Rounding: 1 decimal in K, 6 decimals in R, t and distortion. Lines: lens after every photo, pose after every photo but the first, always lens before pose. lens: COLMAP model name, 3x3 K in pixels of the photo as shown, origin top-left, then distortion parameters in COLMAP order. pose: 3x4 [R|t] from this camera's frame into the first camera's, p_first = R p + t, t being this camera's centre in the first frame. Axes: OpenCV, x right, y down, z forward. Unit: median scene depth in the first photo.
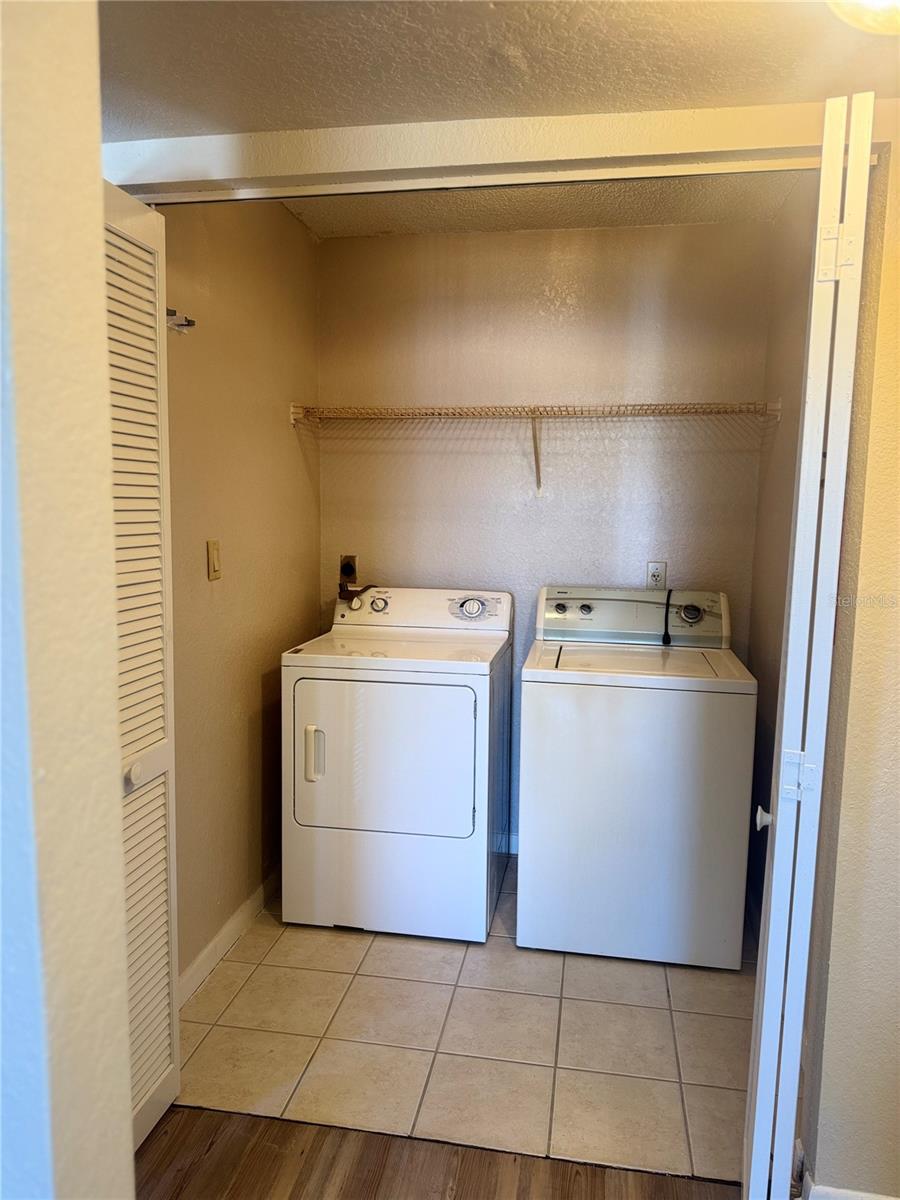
lens RADIAL K [[842.4, 0, 451.0], [0, 842.4, 601.9], [0, 0, 1]] dist [0.051578, -0.068120]
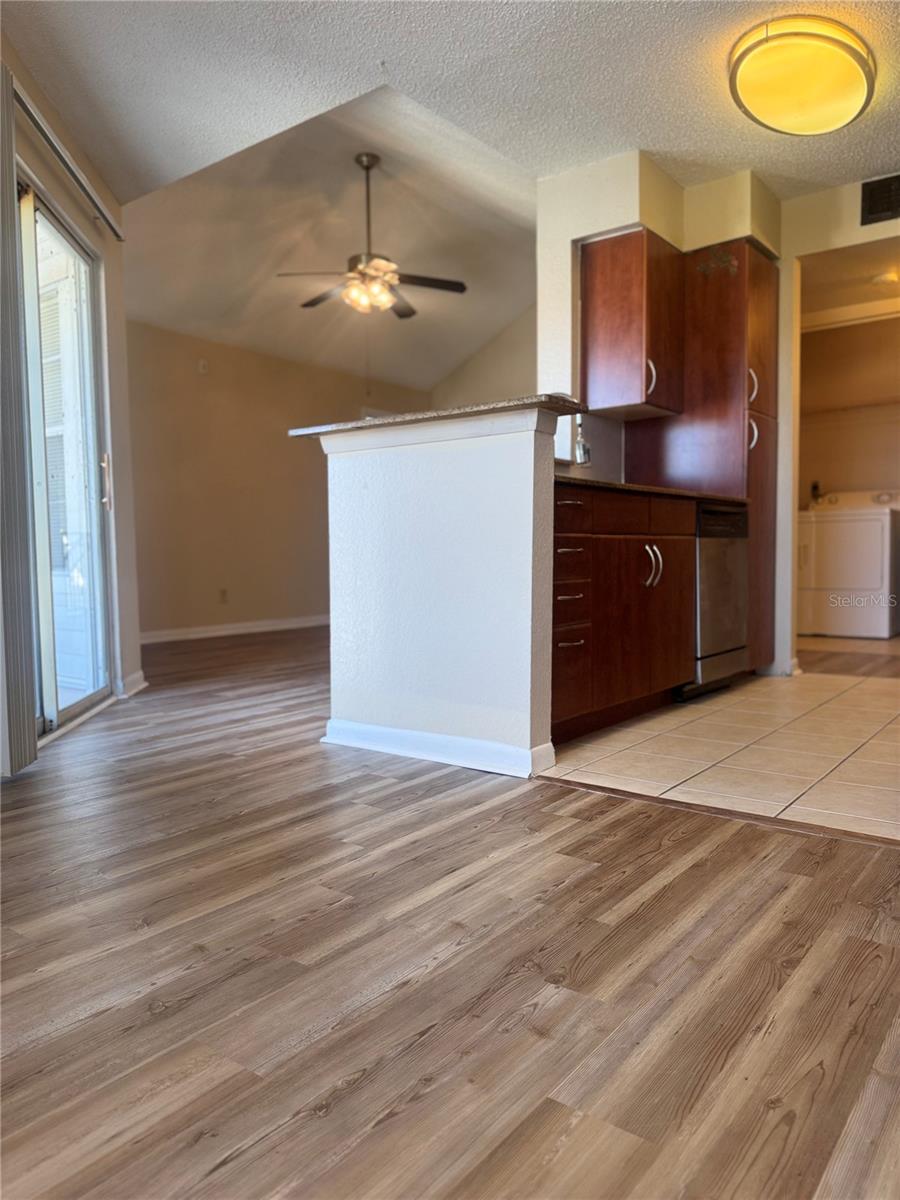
lens RADIAL K [[842.4, 0, 444.2], [0, 842.4, 599.7], [0, 0, 1]] dist [0.051578, -0.068120]
pose [[0.884248, -0.001963, -0.467014, 0.042657], [-0.021948, 0.998712, -0.045754, 0.358933], [0.466503, 0.050708, 0.883065, -1.249383]]
